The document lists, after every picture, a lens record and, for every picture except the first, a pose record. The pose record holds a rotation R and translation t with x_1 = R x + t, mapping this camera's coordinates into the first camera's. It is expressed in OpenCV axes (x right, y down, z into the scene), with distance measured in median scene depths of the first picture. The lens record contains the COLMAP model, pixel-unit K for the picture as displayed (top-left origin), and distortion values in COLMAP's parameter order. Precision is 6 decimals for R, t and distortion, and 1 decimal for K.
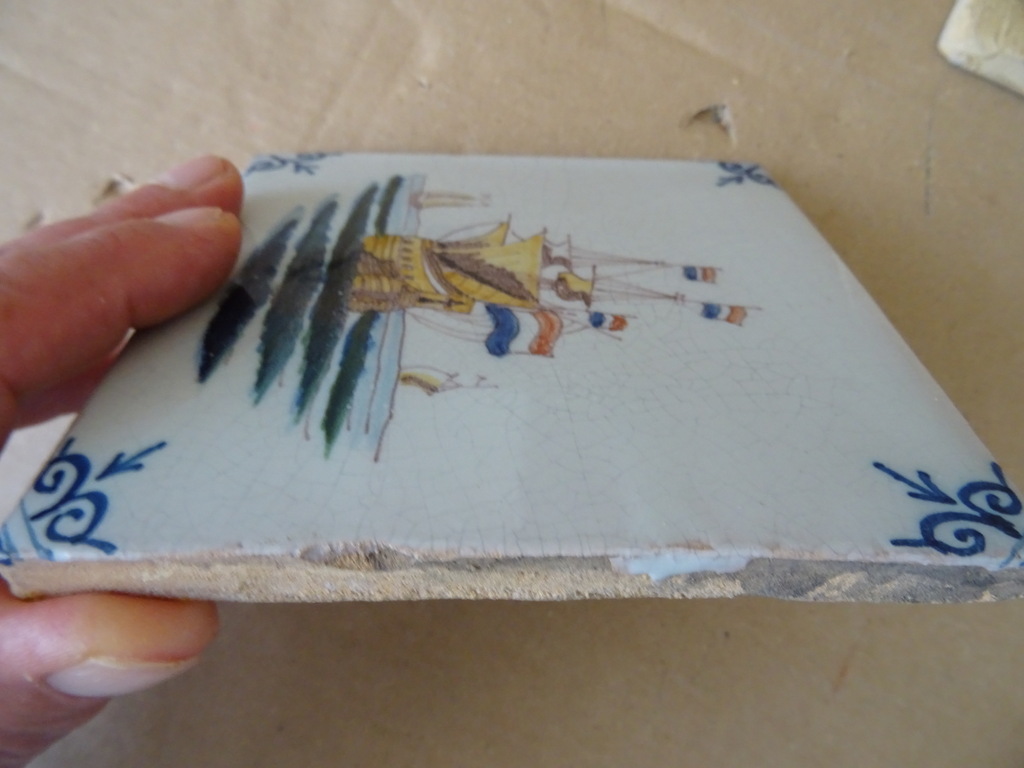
lens RADIAL K [[727.2, 0, 514.7], [0, 727.2, 390.1], [0, 0, 1]] dist [0.009123, -0.027434]
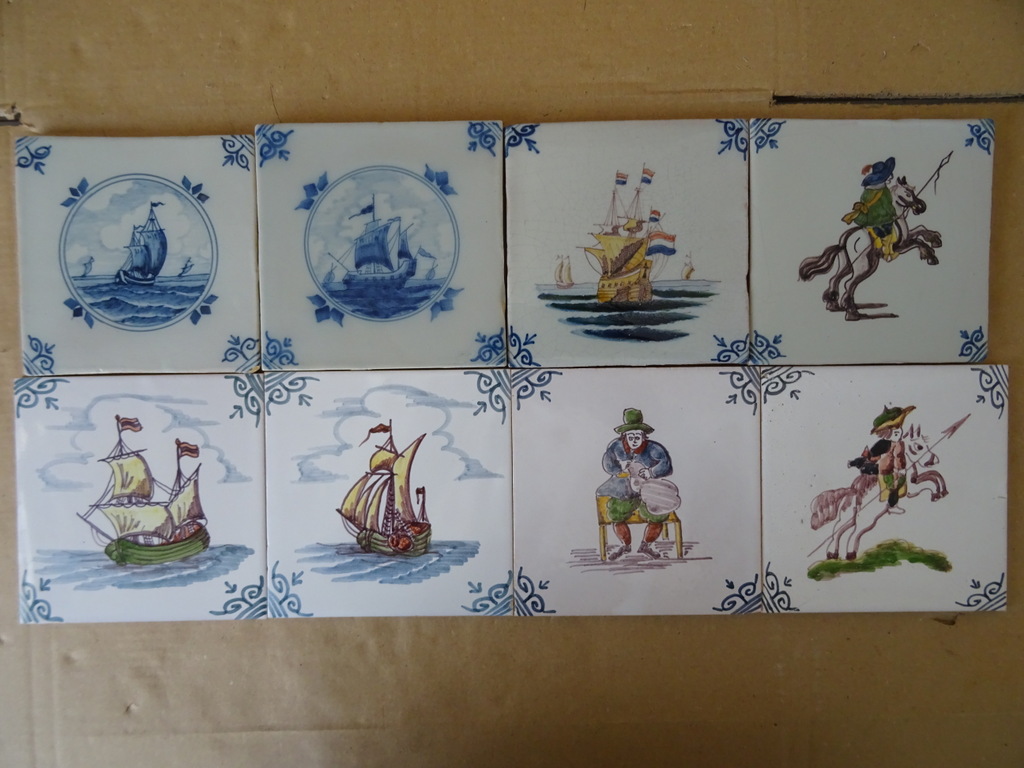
lens RADIAL K [[729.9, 0, 512.5], [0, 729.9, 379.3], [0, 0, 1]] dist [0.003528, -0.006543]
pose [[0.013740, -0.997818, -0.064582, -0.365805], [0.634606, -0.041210, 0.771737, -2.853243], [-0.772714, -0.051588, 0.632655, -0.528247]]
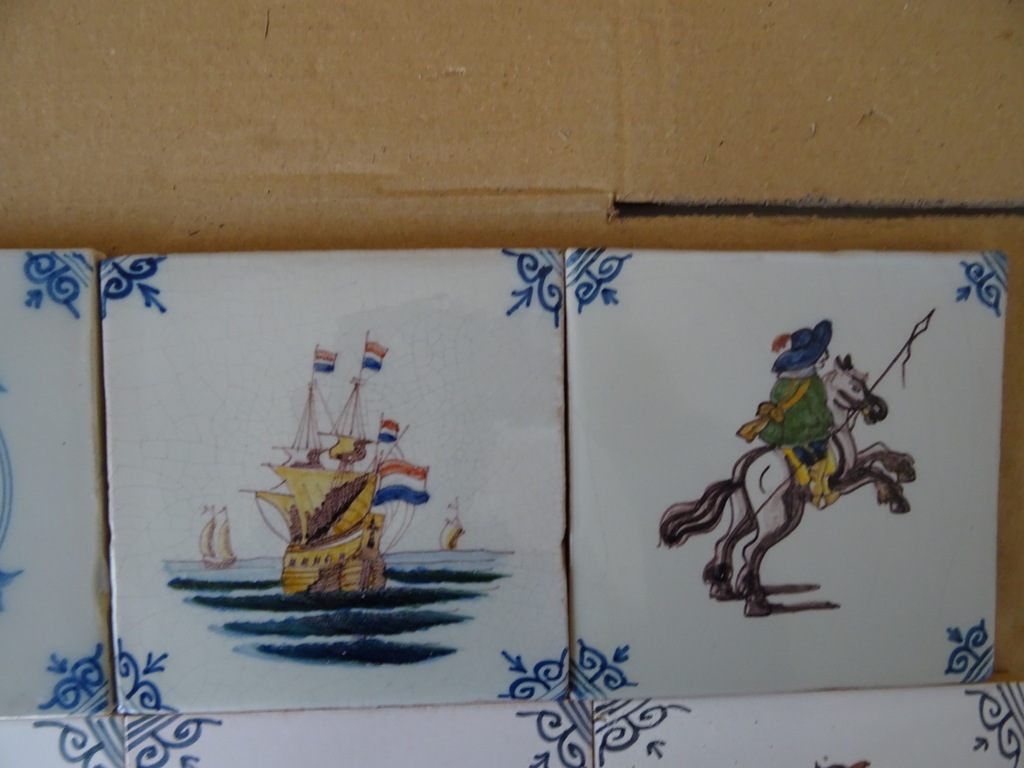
lens RADIAL K [[727.2, 0, 516.9], [0, 727.2, 378.2], [0, 0, 1]] dist [0.009123, -0.027434]
pose [[0.012851, -0.997968, -0.062404, 0.347080], [0.595194, -0.042514, 0.802457, -1.210228], [-0.803480, -0.047455, 0.593438, -0.199409]]
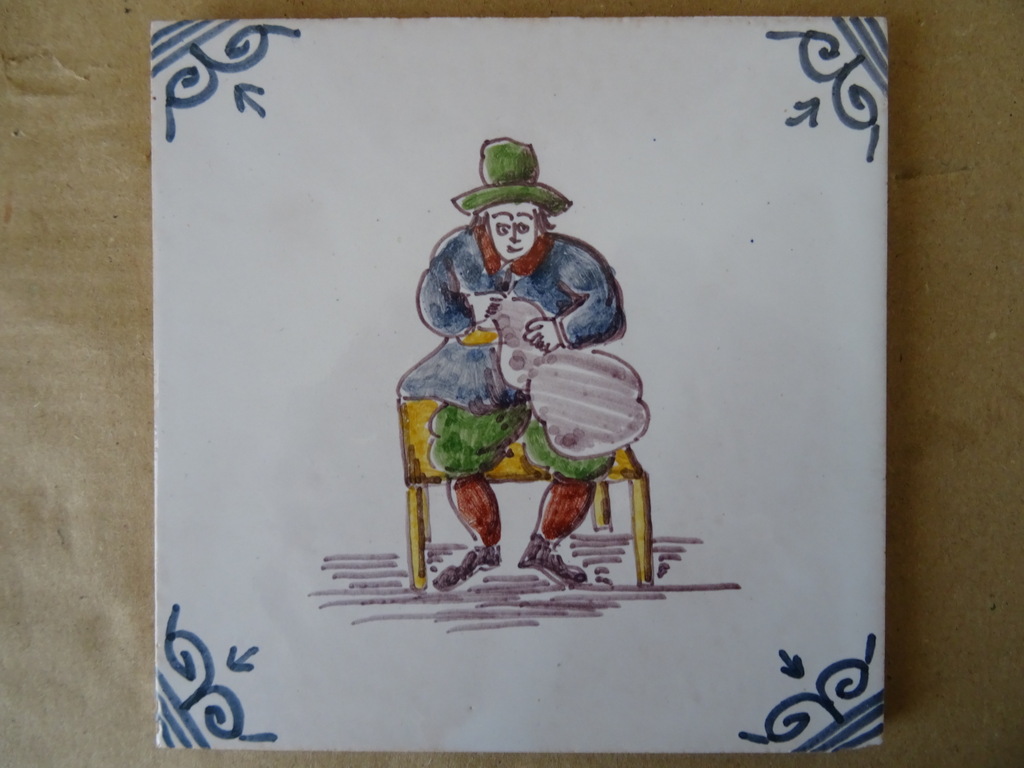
lens RADIAL K [[727.2, 0, 524.9], [0, 727.2, 378.1], [0, 0, 1]] dist [0.009123, -0.027434]
pose [[0.024156, -0.997334, -0.068861, -0.951301], [0.636974, -0.037734, 0.769961, -0.937231], [-0.770506, -0.062462, 0.634365, 0.335202]]
